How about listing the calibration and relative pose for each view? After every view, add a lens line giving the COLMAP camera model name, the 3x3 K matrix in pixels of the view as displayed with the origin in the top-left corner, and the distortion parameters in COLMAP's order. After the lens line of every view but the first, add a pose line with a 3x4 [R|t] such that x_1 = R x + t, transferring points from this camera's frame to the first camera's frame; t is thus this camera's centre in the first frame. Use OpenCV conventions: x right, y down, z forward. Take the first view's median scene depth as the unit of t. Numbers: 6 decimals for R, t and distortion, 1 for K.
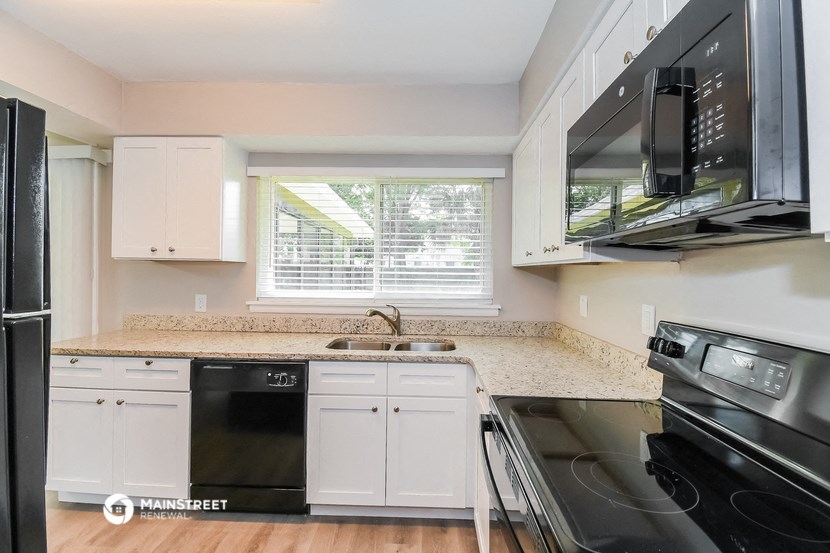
lens RADIAL K [[380.1, 0, 420.9], [0, 380.1, 279.5], [0, 0, 1]] dist [-0.000588, -0.000236]
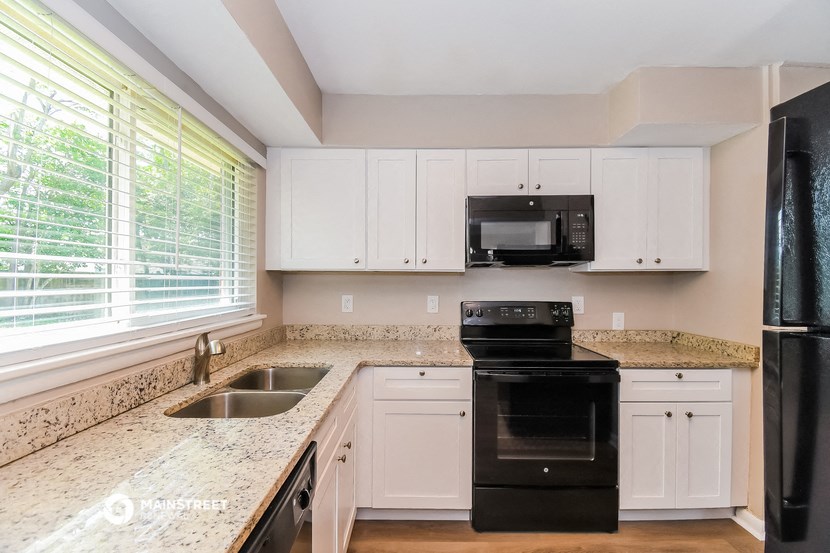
lens RADIAL K [[380.1, 0, 420.9], [0, 380.1, 279.5], [0, 0, 1]] dist [-0.000588, -0.000236]
pose [[-0.018265, -0.010820, 0.999775, -0.650413], [0.021066, 0.999715, 0.011204, -0.012539], [-0.999611, 0.021266, -0.018032, 0.655872]]
